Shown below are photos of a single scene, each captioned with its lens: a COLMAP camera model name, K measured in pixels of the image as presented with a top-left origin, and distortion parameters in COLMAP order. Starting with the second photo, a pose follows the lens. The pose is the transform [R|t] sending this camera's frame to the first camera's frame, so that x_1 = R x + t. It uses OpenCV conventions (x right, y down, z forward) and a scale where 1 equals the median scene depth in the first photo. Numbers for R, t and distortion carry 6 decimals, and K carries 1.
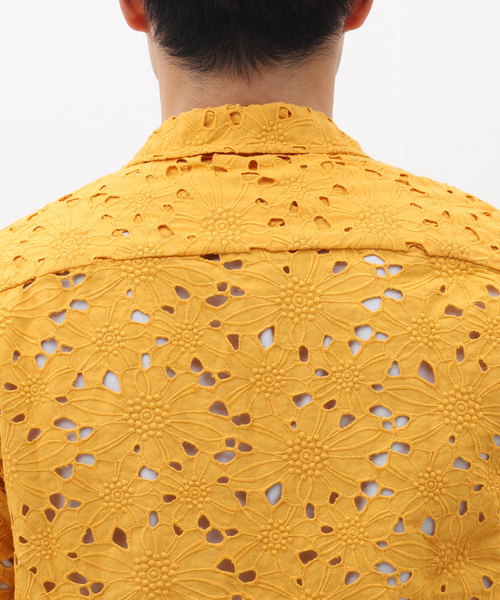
lens RADIAL K [[2832.4, 0, 250.2], [0, 2832.4, 298.3], [0, 0, 1]] dist [-0.253684, 0.000000]
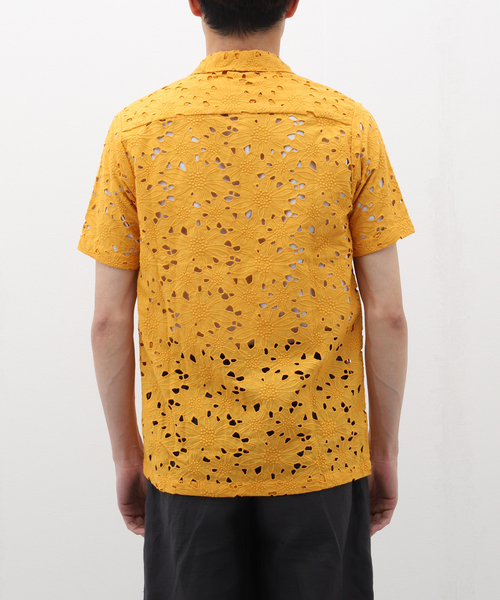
lens RADIAL K [[2832.4, 0, 249.8], [0, 2832.4, 300.7], [0, 0, 1]] dist [-0.253684, 0.000000]
pose [[0.999377, 0.026004, -0.023851, 0.068511], [-0.023970, 0.996349, 0.081942, -0.054987], [0.025895, -0.081319, 0.996352, -1.400754]]
